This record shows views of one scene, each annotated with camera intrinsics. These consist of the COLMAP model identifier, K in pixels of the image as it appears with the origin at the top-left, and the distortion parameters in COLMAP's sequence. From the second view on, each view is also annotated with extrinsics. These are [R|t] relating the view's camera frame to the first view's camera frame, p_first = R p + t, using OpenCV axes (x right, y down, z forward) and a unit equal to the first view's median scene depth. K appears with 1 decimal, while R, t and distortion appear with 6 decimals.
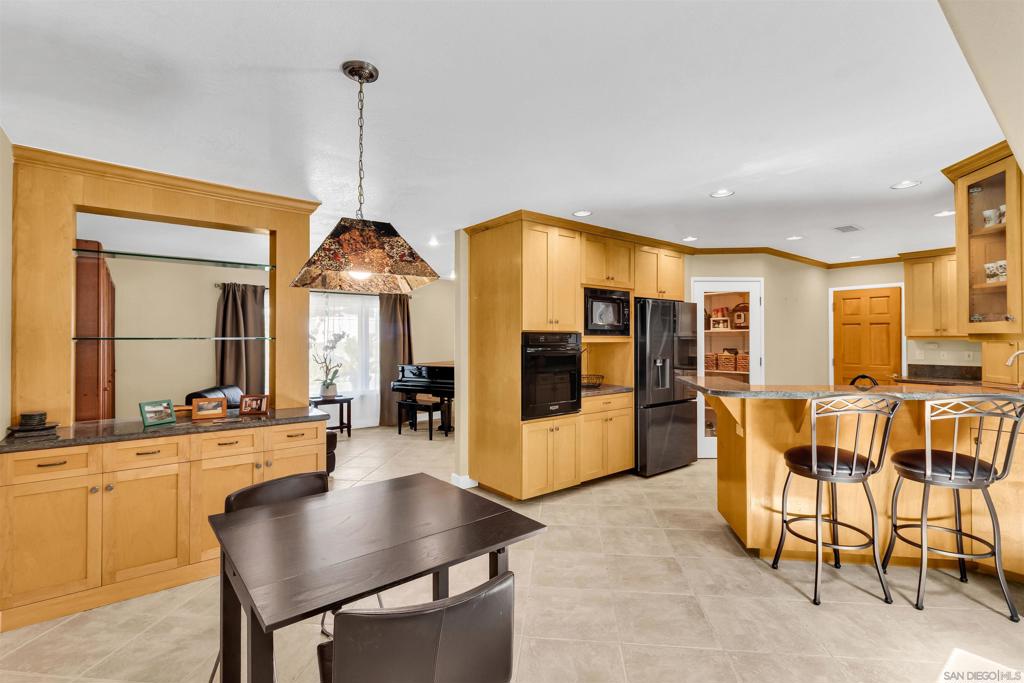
lens RADIAL K [[477.0, 0, 512.2], [0, 477.0, 333.8], [0, 0, 1]] dist [-0.001522, -0.000389]
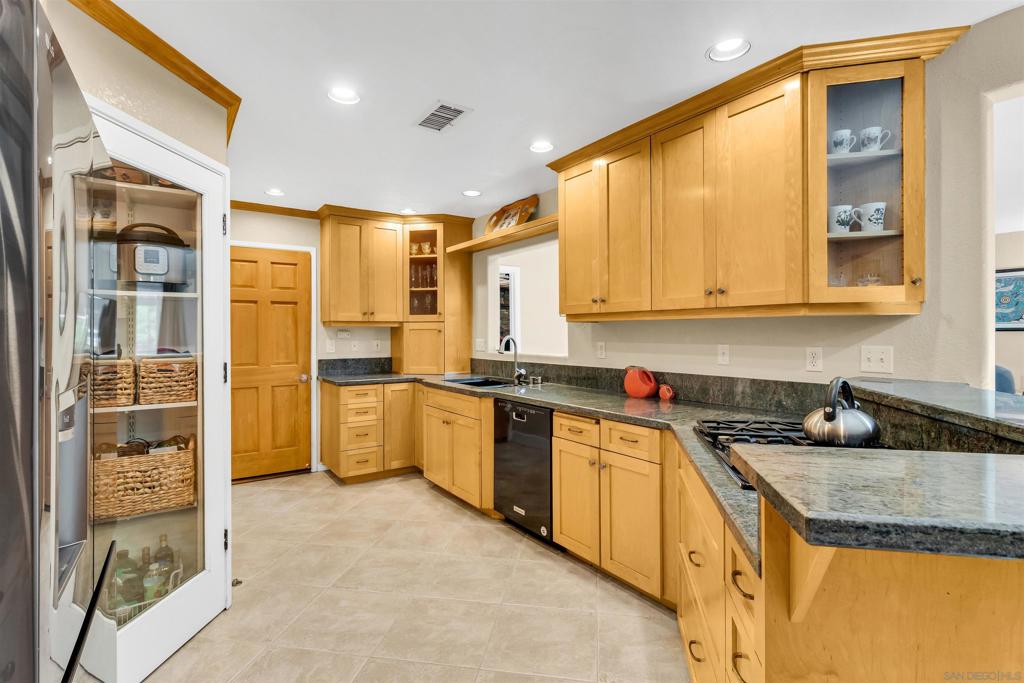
lens RADIAL K [[477.0, 0, 512.2], [0, 477.0, 333.8], [0, 0, 1]] dist [-0.001522, -0.000389]
pose [[0.063077, -0.002101, 0.998006, 0.138729], [-0.004662, 0.999986, 0.002400, 0.024232], [-0.997998, -0.004805, 0.063066, 0.777076]]
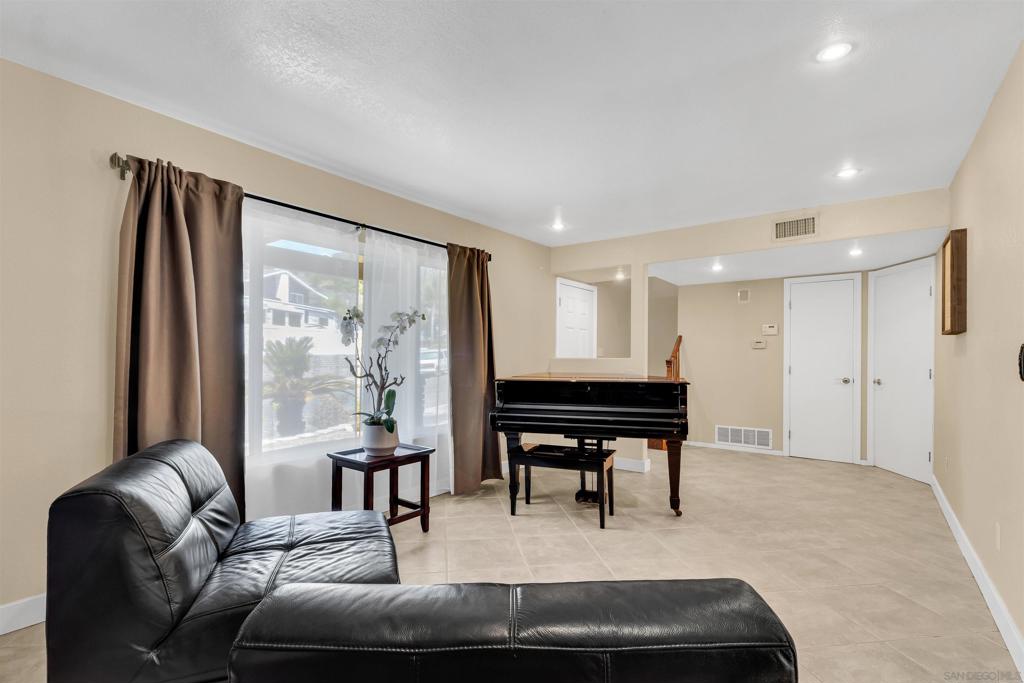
lens RADIAL K [[481.7, 0, 512.0], [0, 481.7, 341.5], [0, 0, 1]] dist [0.001975, 0.000603]
pose [[0.968371, 0.010252, 0.249303, -0.489024], [-0.006611, 0.999859, -0.015439, 0.045188], [-0.249427, 0.013302, 0.968302, 0.668535]]
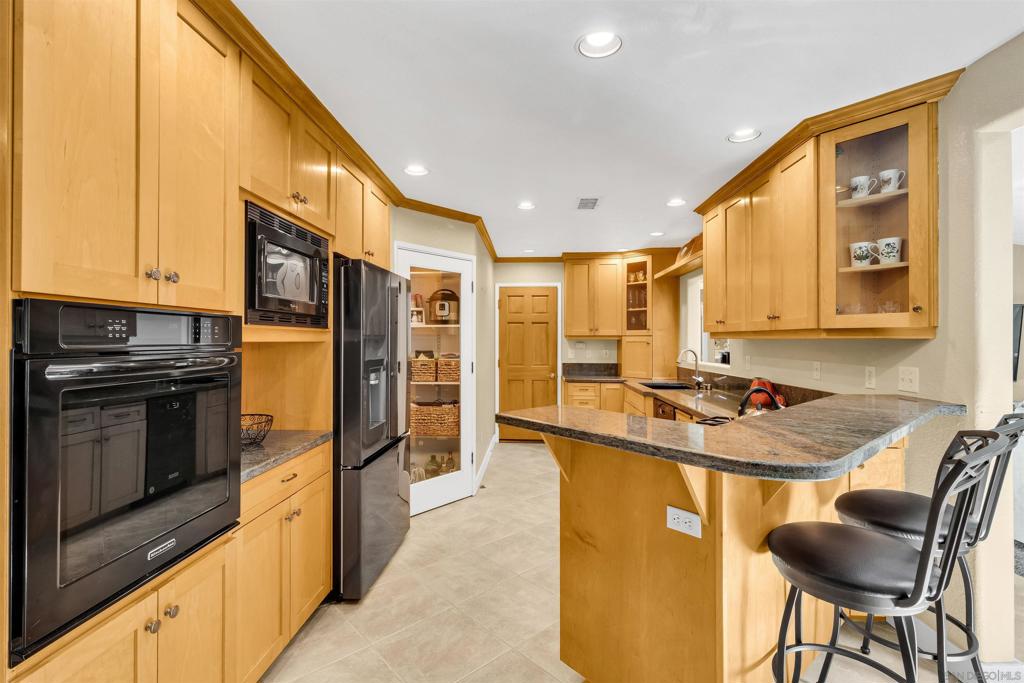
lens RADIAL K [[470.5, 0, 513.7], [0, 470.5, 337.9], [0, 0, 1]] dist [-0.001082, -0.000474]
pose [[0.658807, 0.004442, 0.752299, 0.005752], [-0.008585, 0.999962, 0.001613, 0.010440], [-0.752263, -0.007521, 0.658820, 0.492245]]
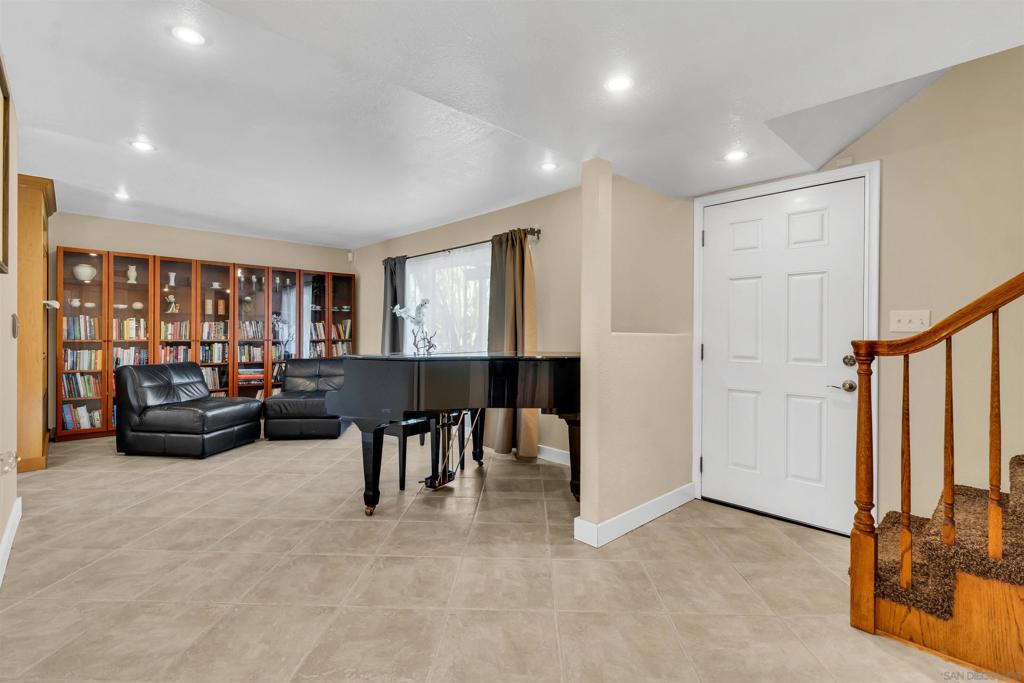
lens RADIAL K [[470.5, 0, 513.7], [0, 470.5, 337.9], [0, 0, 1]] dist [-0.001082, -0.000474]
pose [[0.075957, 0.002361, -0.997108, 0.472330], [-0.000477, 0.999997, 0.002331, 0.065947], [0.997111, 0.000298, 0.075958, 1.393994]]
